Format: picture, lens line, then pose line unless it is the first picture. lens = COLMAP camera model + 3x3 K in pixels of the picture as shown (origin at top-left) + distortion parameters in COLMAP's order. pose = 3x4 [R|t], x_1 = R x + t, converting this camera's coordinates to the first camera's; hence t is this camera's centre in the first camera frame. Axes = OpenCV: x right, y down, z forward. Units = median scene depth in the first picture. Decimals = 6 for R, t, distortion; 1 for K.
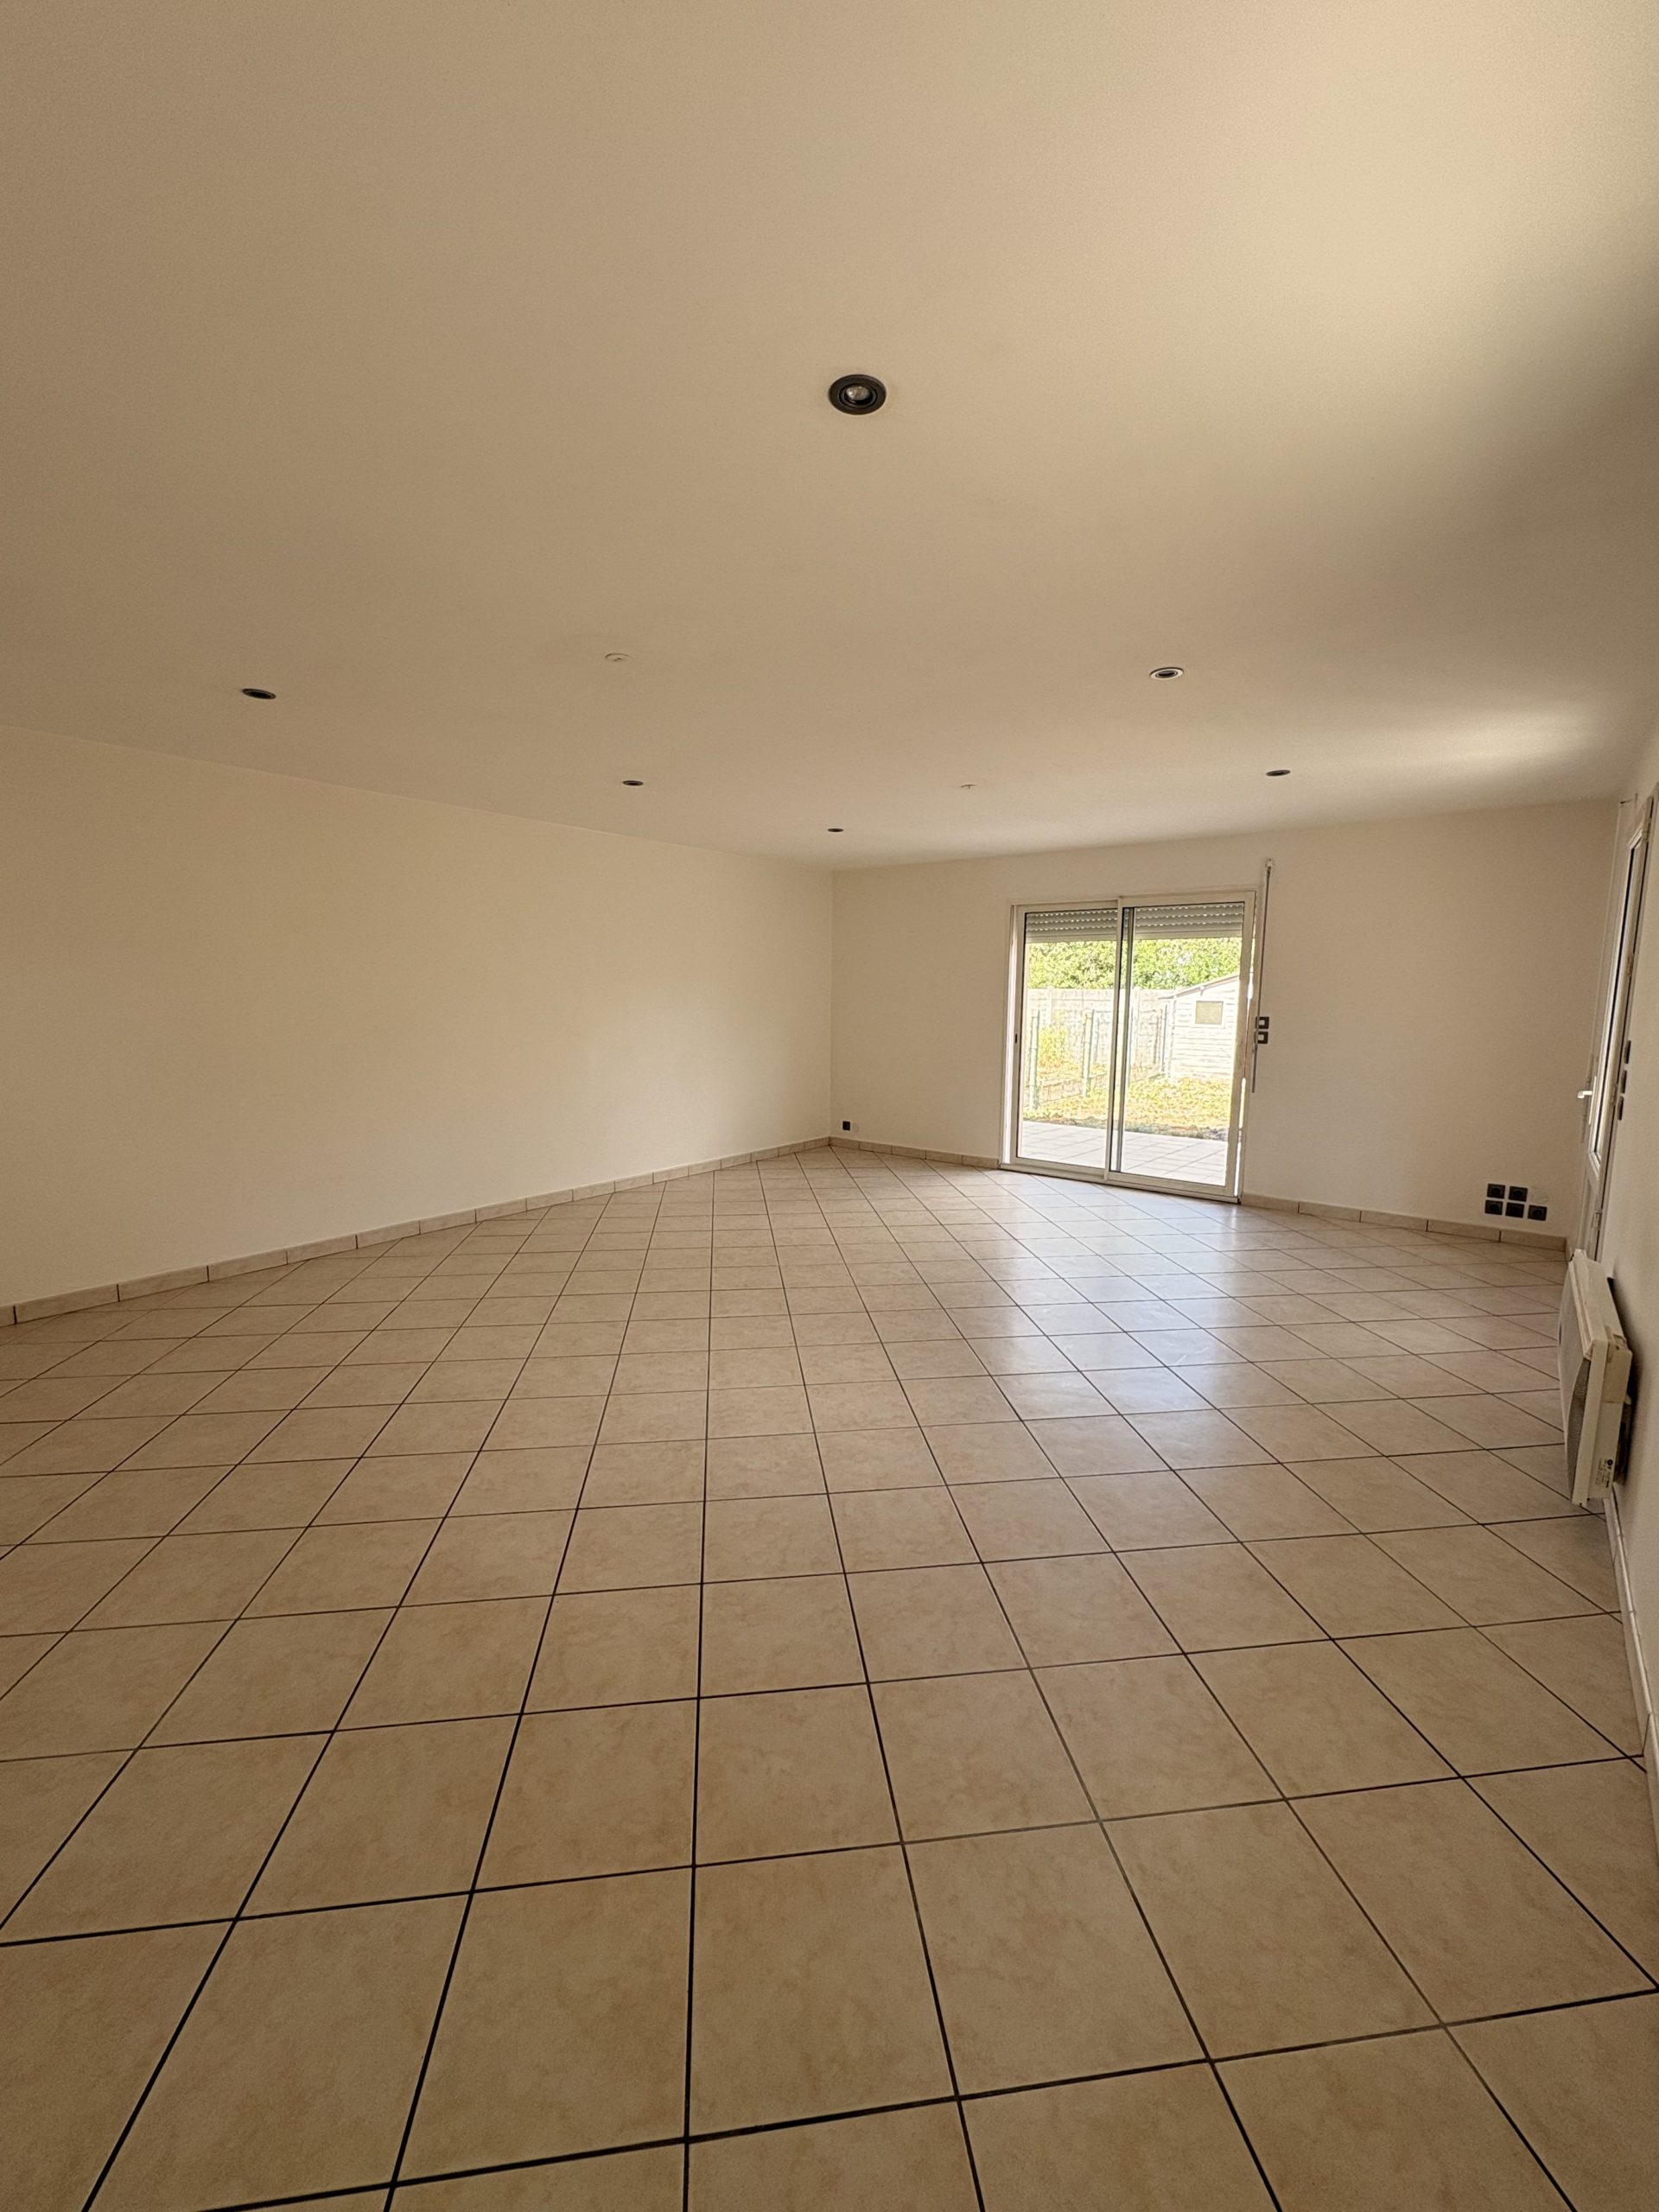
lens RADIAL K [[876.9, 0, 850.1], [0, 876.9, 1109.1], [0, 0, 1]] dist [-0.000224, 0.000266]
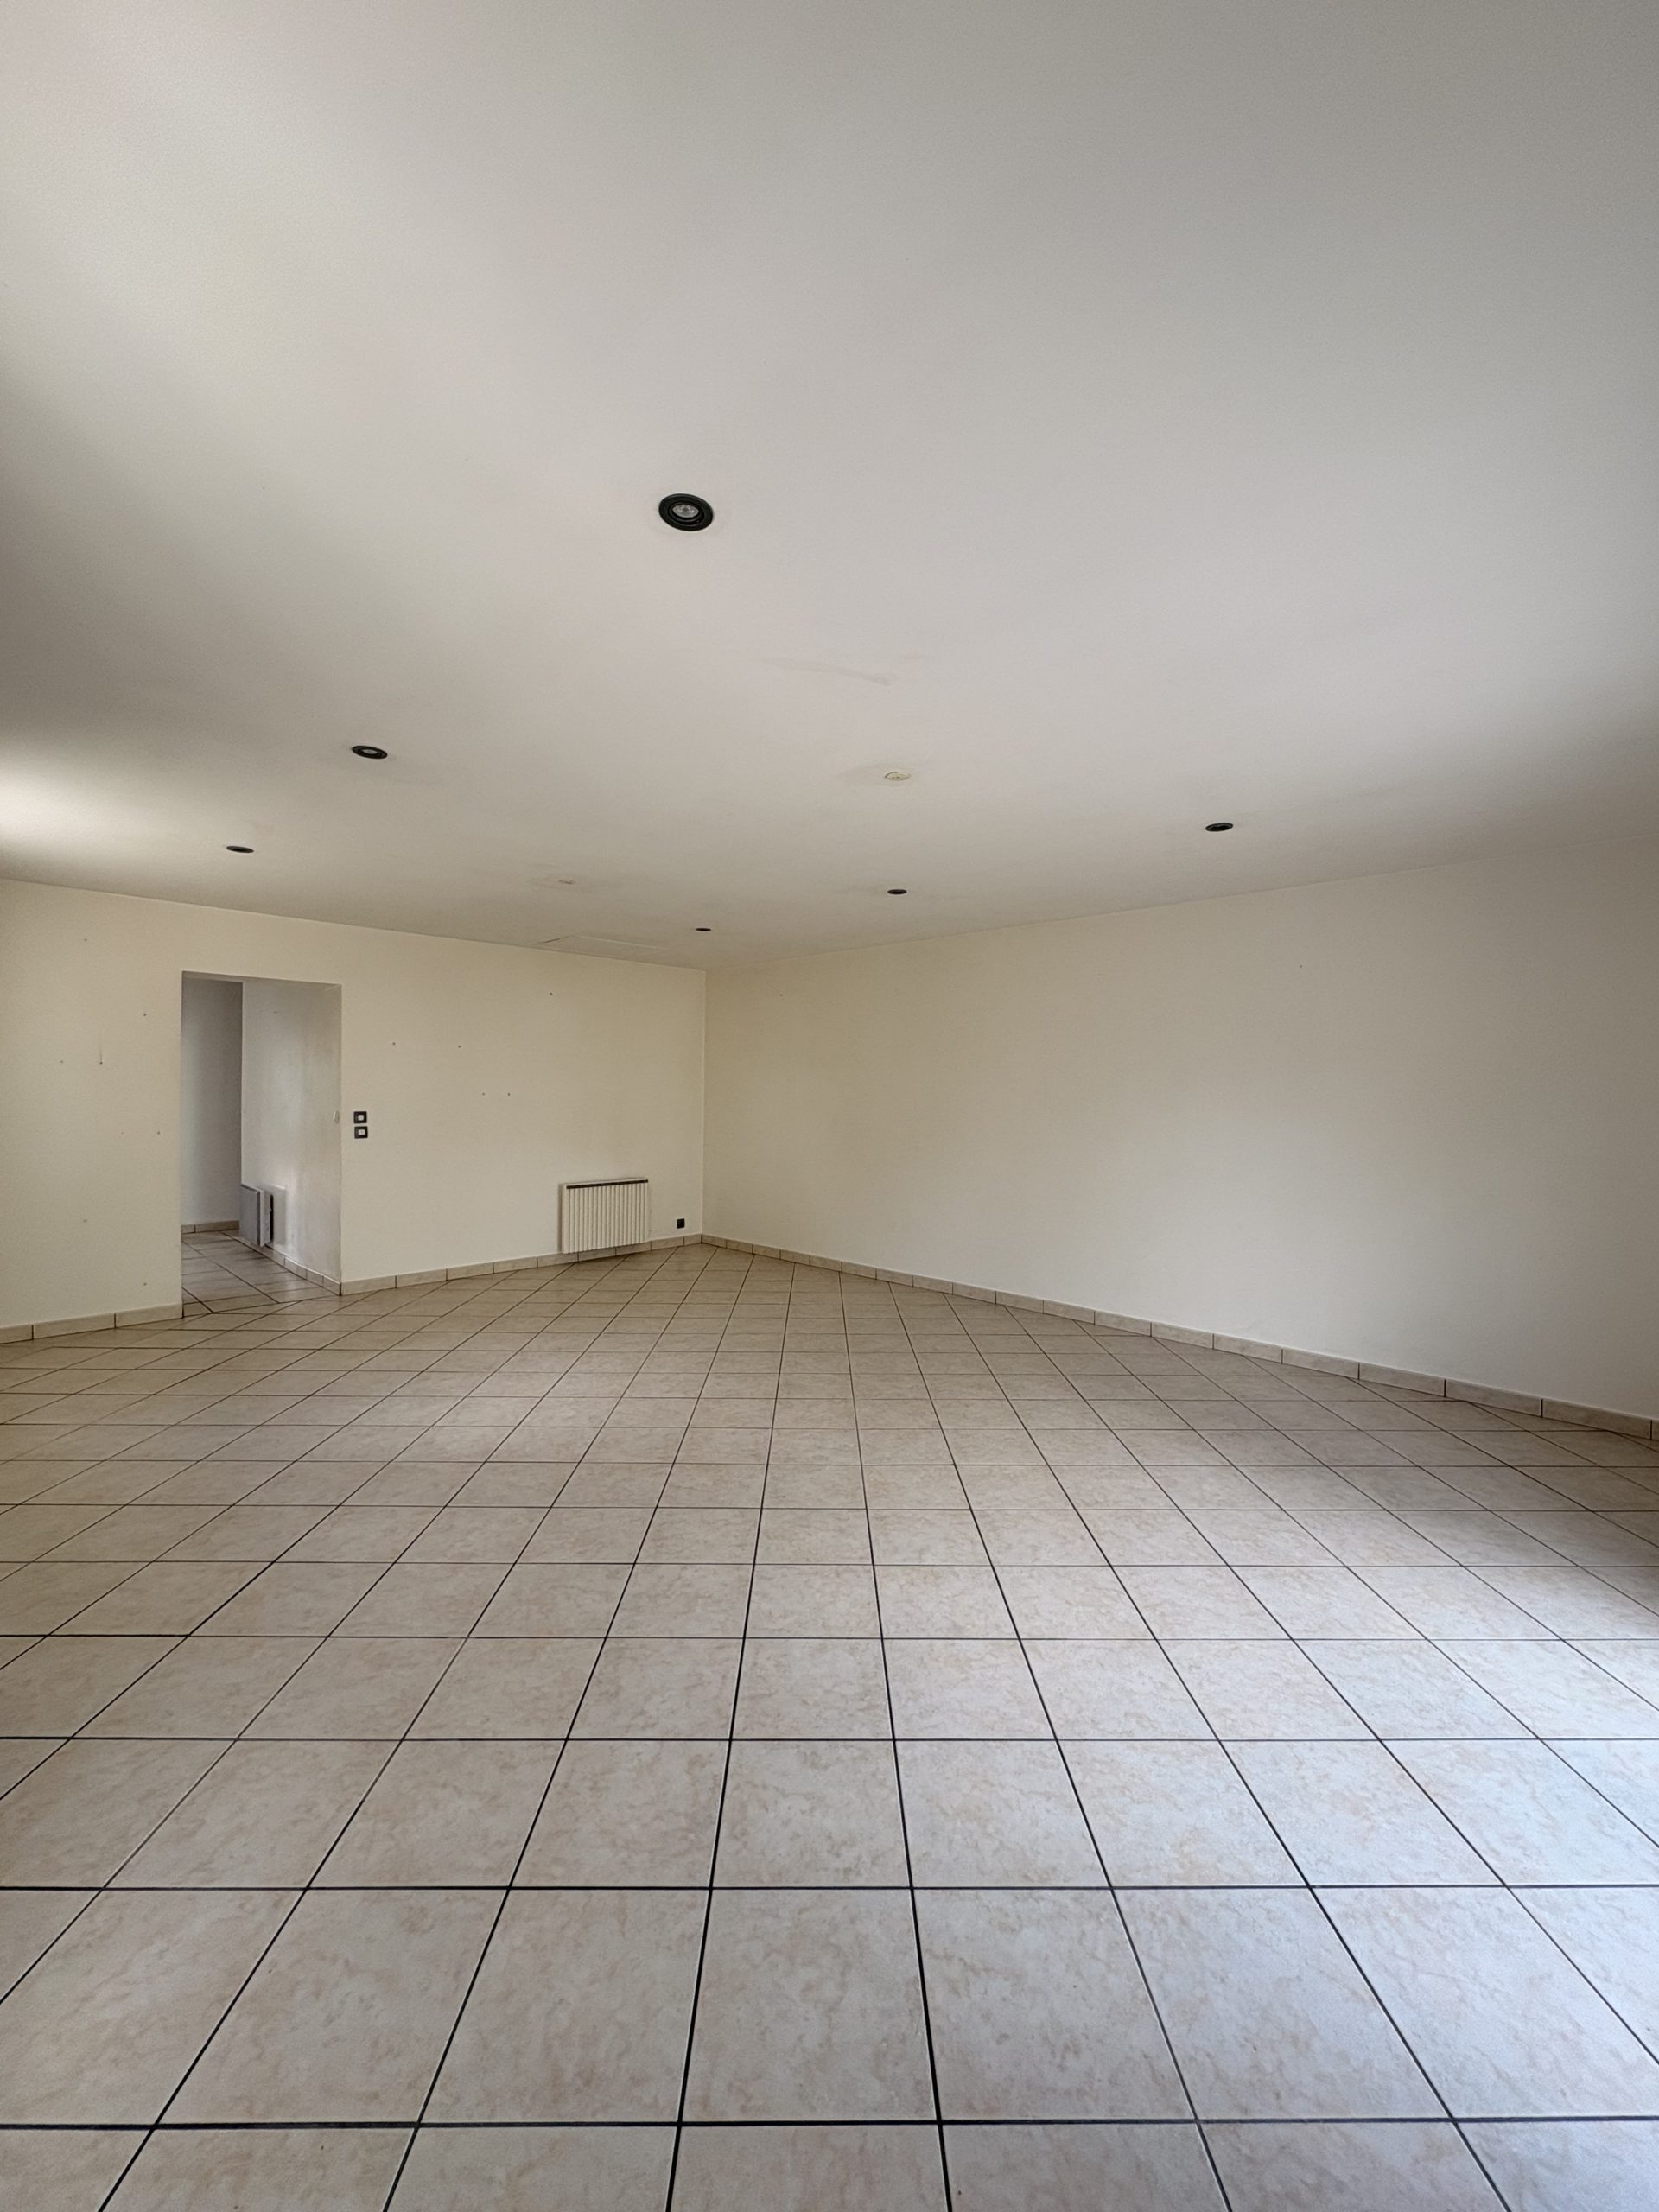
lens RADIAL K [[876.9, 0, 851.4], [0, 876.9, 1106.4], [0, 0, 1]] dist [-0.000224, 0.000266]
pose [[-0.111252, 0.010376, -0.993738, 0.869667], [-0.146060, 0.988916, 0.026677, -0.150372], [0.983000, 0.148114, -0.108503, 1.141107]]
